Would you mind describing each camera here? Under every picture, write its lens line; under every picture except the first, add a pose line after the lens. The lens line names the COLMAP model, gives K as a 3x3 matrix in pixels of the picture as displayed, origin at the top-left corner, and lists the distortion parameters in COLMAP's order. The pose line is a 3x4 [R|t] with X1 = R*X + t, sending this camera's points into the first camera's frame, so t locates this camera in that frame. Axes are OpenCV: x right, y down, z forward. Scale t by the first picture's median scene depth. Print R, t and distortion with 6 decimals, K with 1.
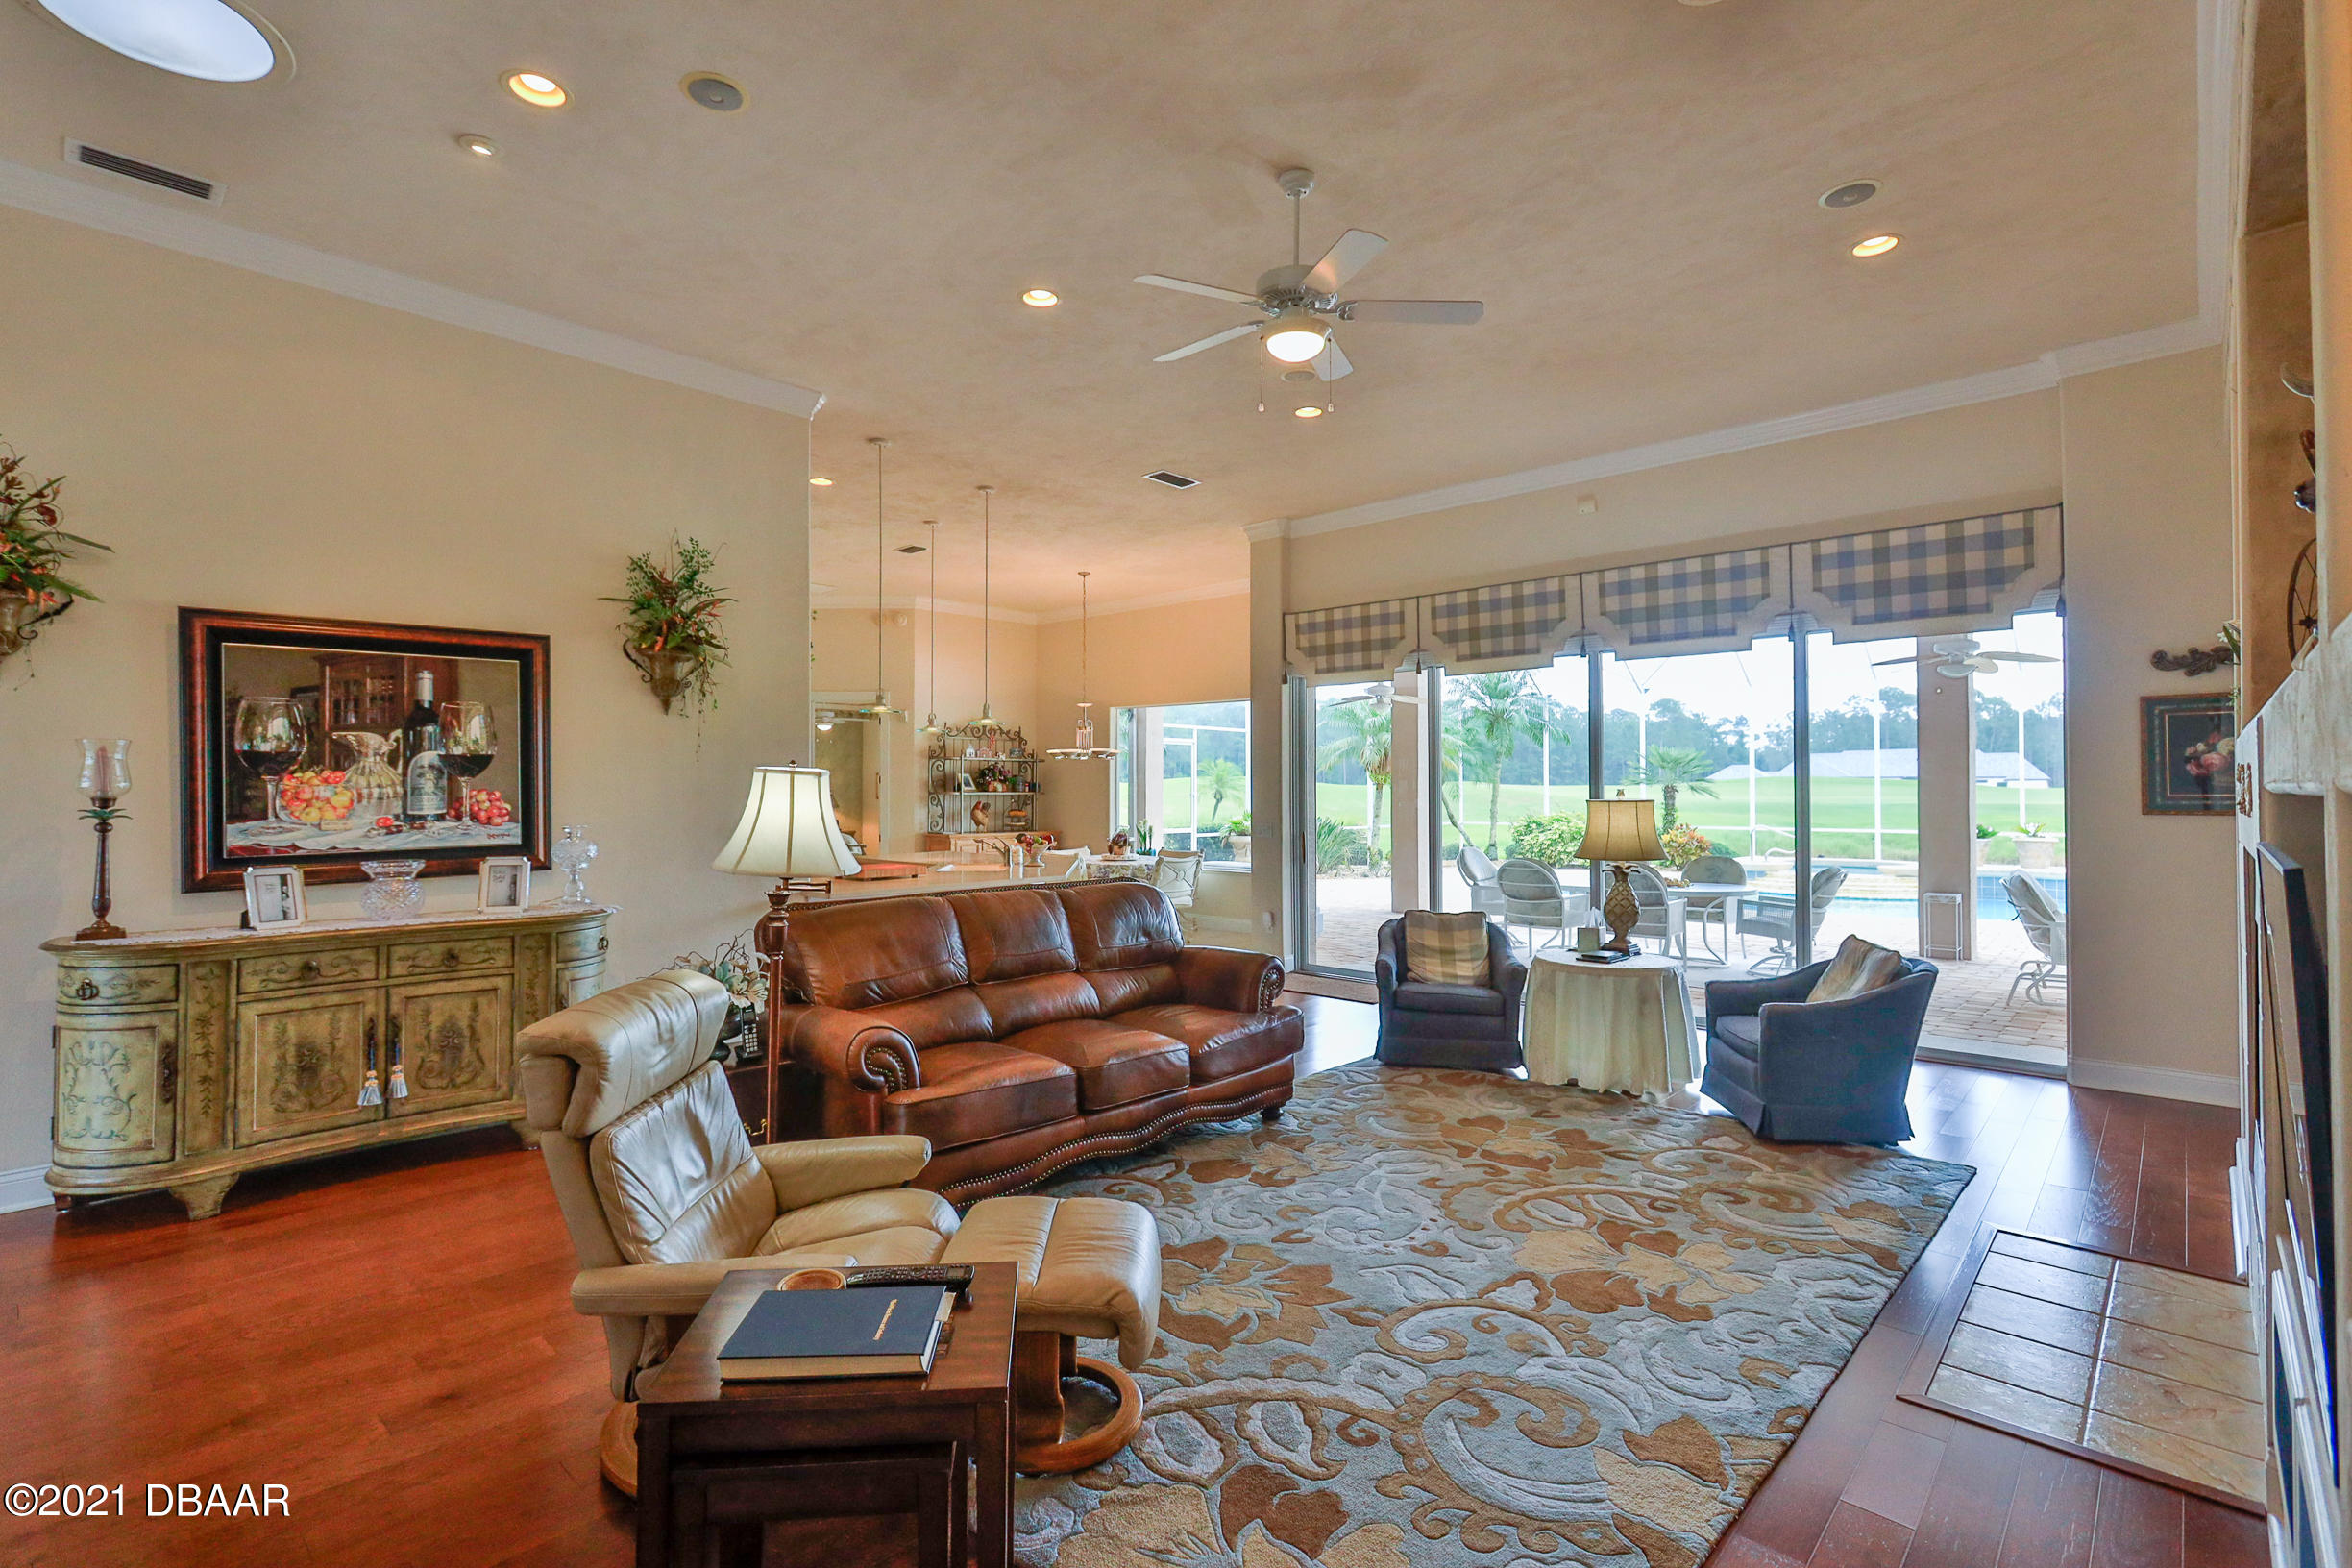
lens RADIAL K [[1095.4, 0, 1113.4], [0, 1095.4, 767.1], [0, 0, 1]] dist [-0.004061, 0.001976]
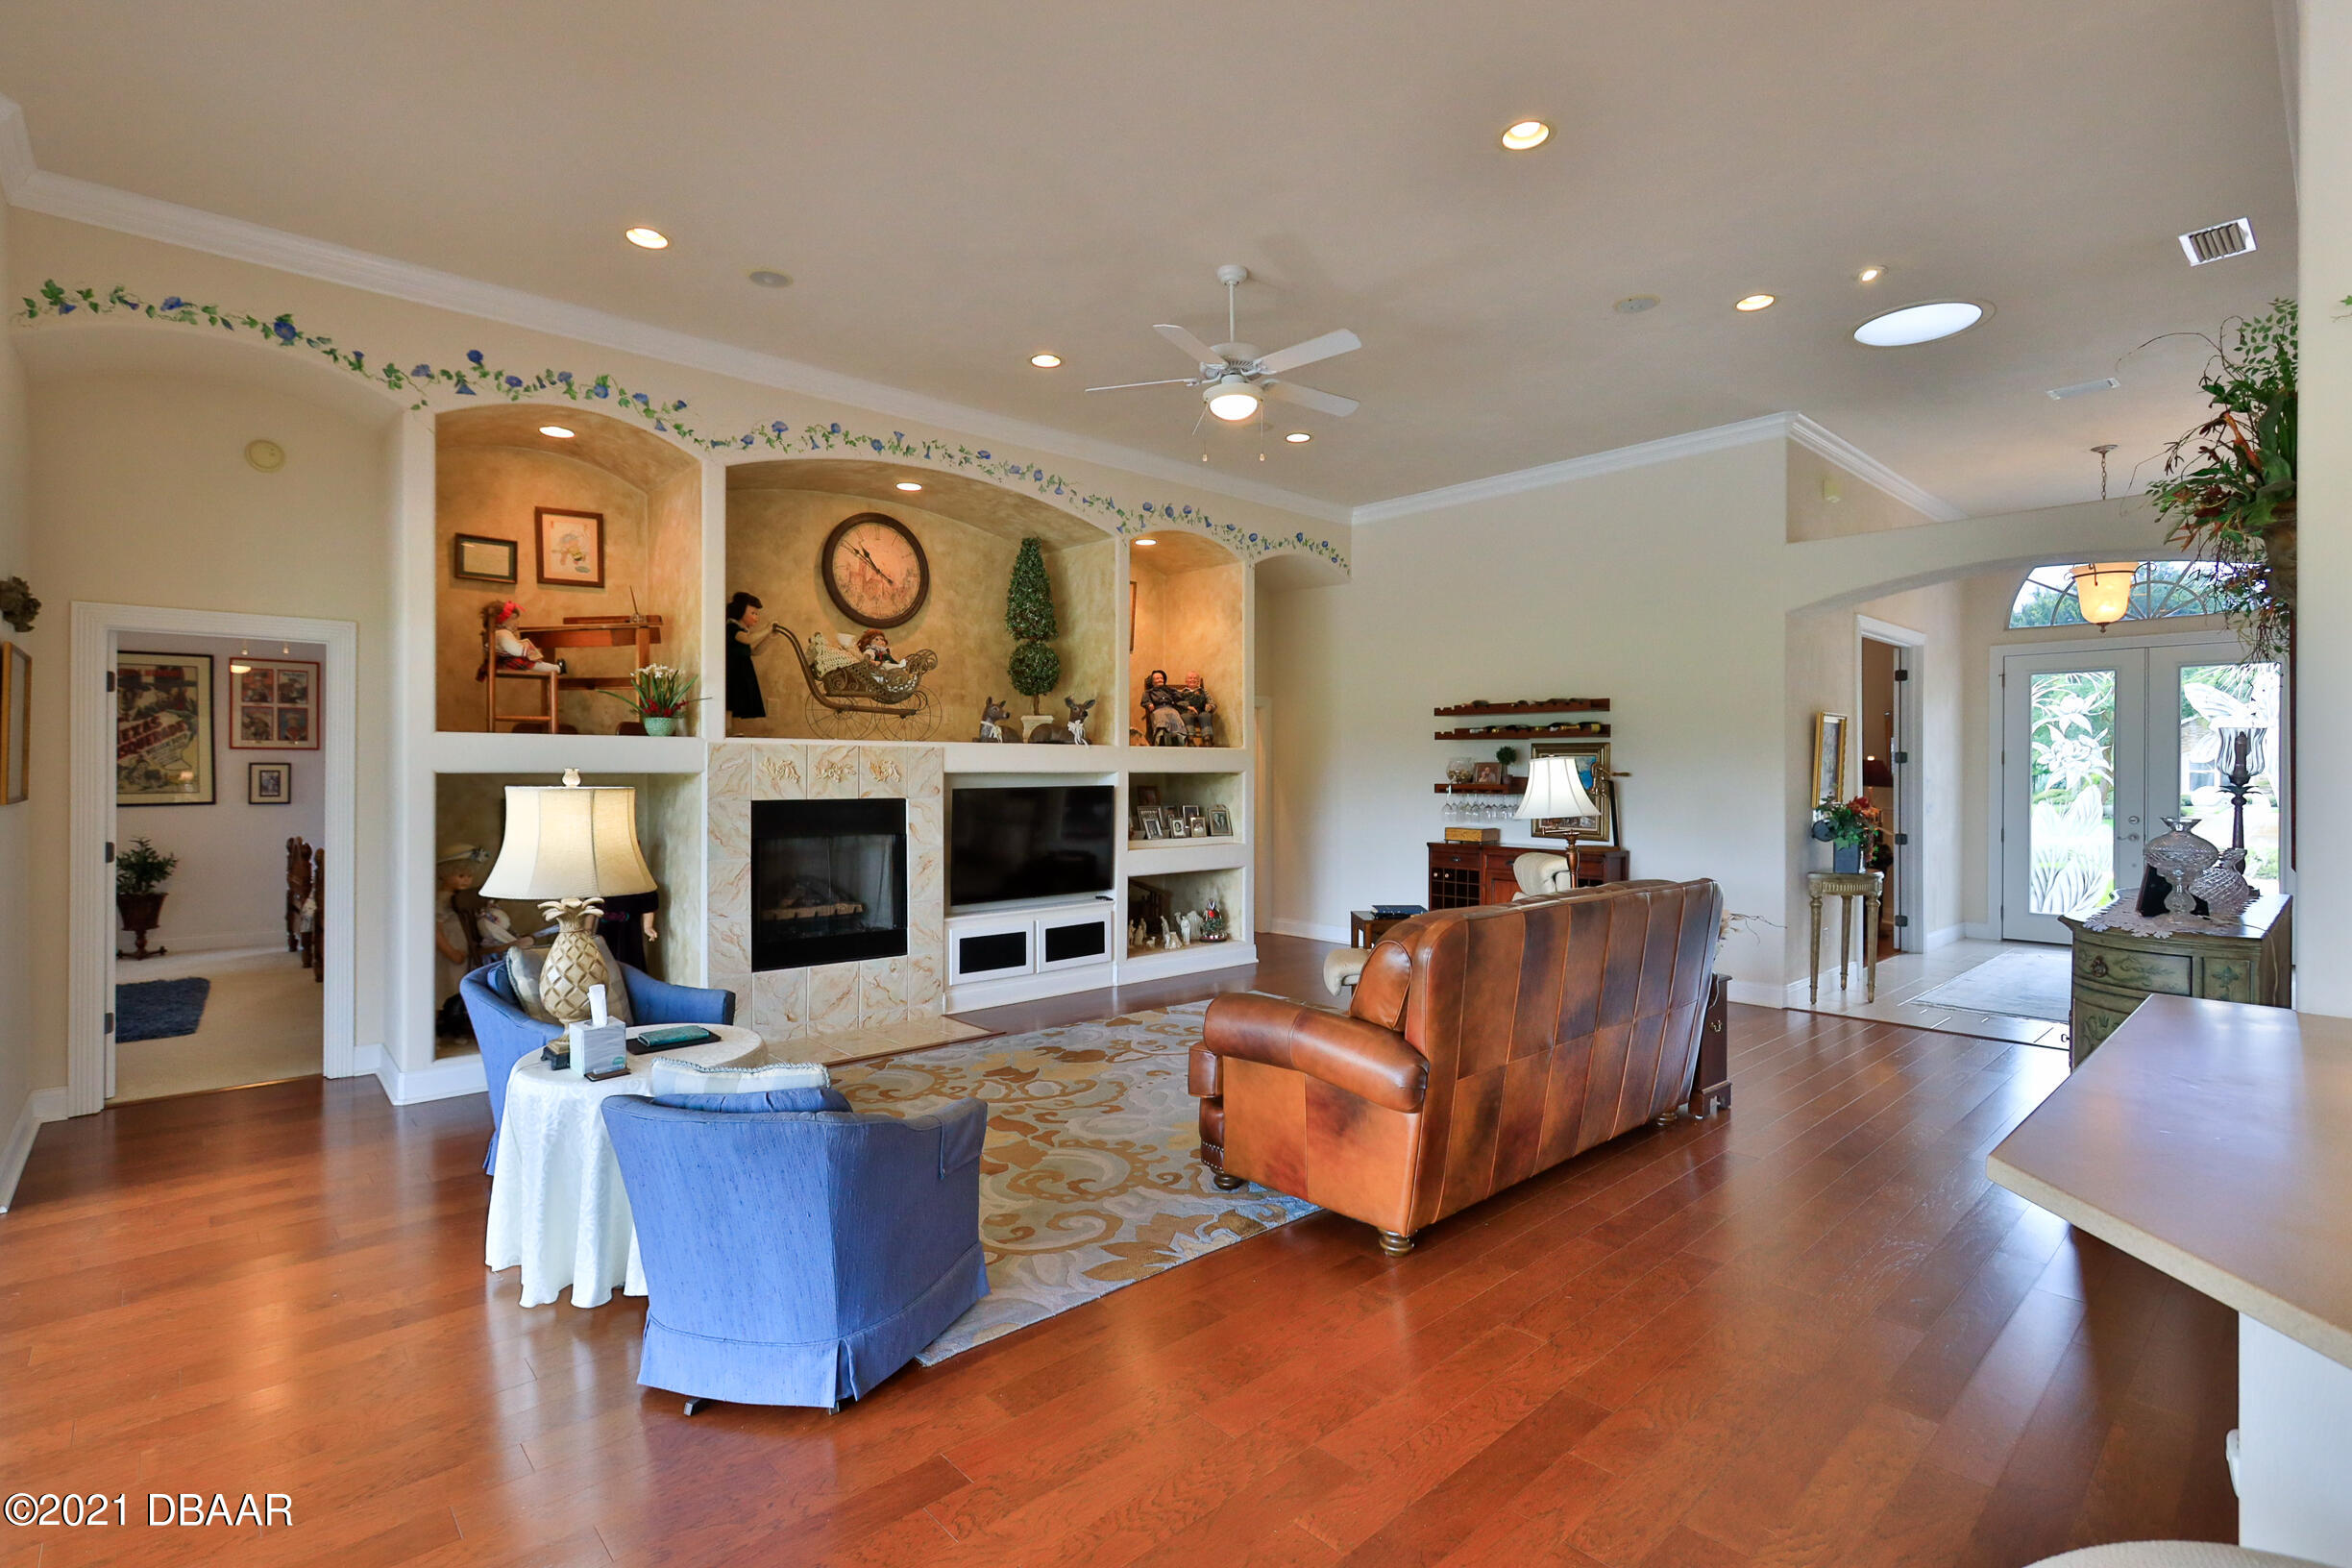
lens RADIAL K [[1095.4, 0, 1170.9], [0, 1095.4, 772.3], [0, 0, 1]] dist [-0.004061, 0.001976]
pose [[-0.998991, 0.013339, 0.042893, 0.119066], [0.012966, 0.999876, -0.008984, 0.030540], [-0.043007, -0.008418, -0.999039, 1.402545]]
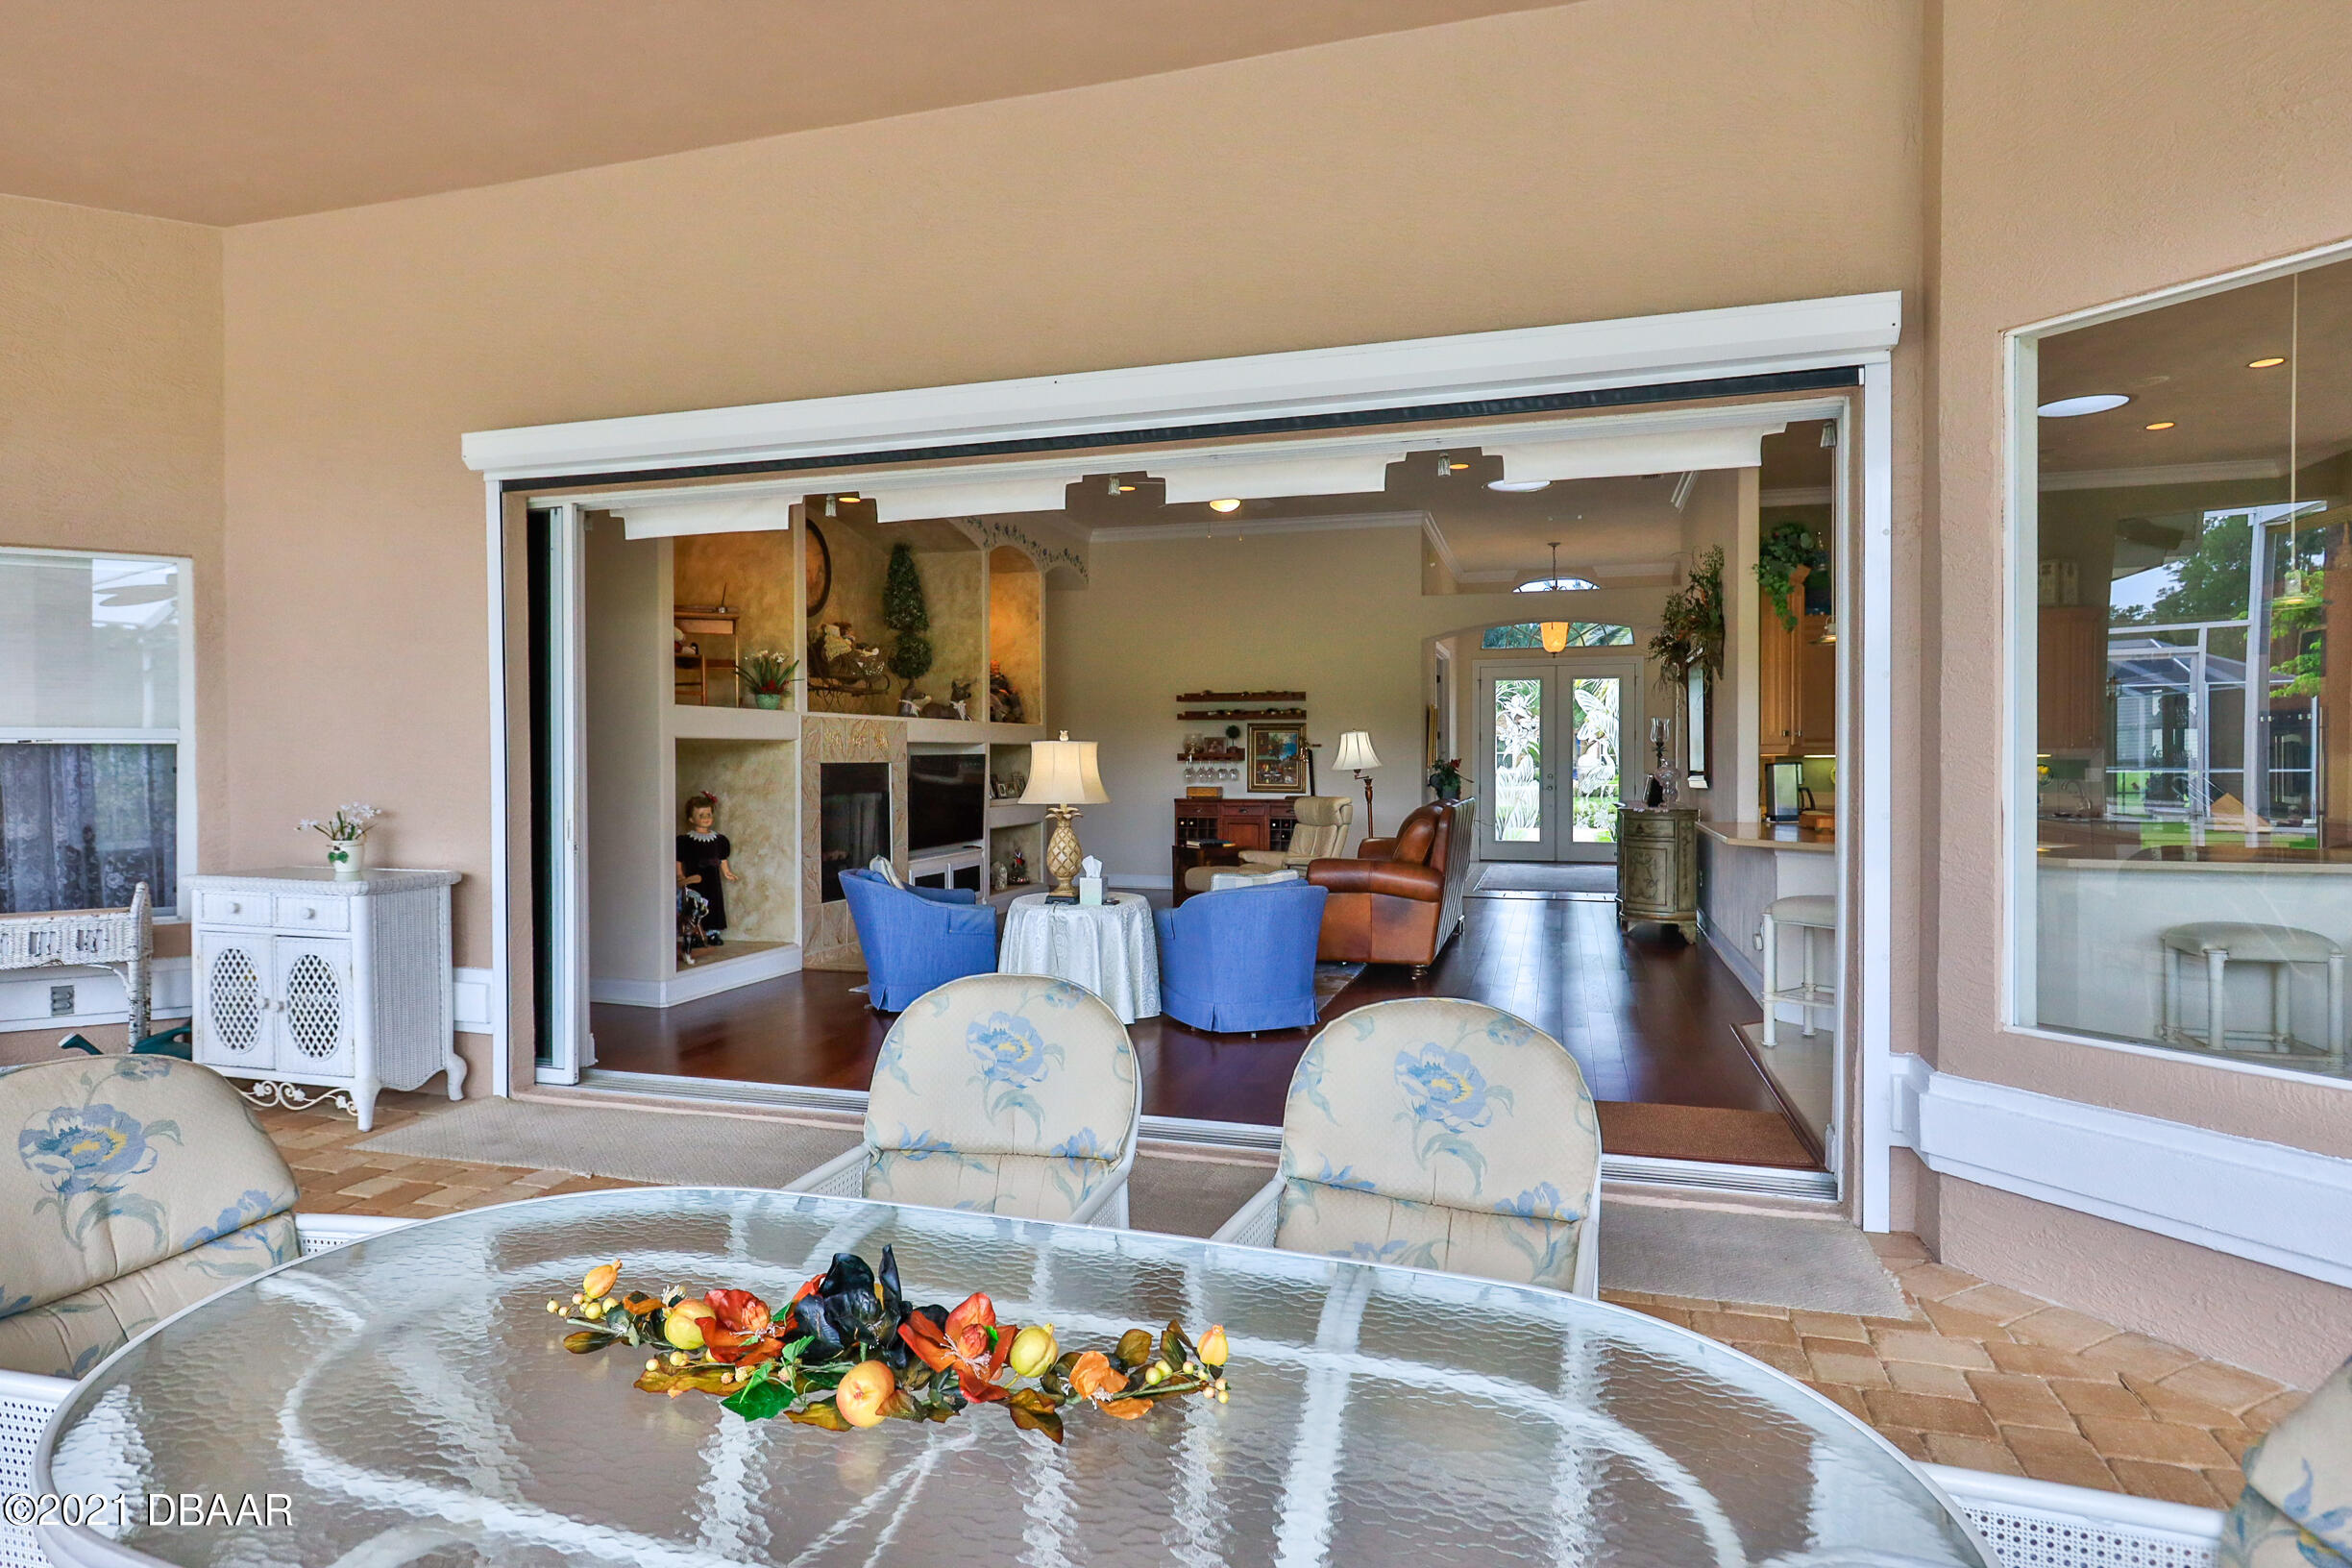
lens RADIAL K [[1297.7, 0, 1168.8], [0, 1297.7, 773.3], [0, 0, 1]] dist [-0.000717, 0.000011]
pose [[-0.878945, 0.023027, -0.476367, 0.836486], [0.020182, 0.999735, 0.011089, 0.044485], [0.476496, 0.000132, -0.879177, 1.849333]]
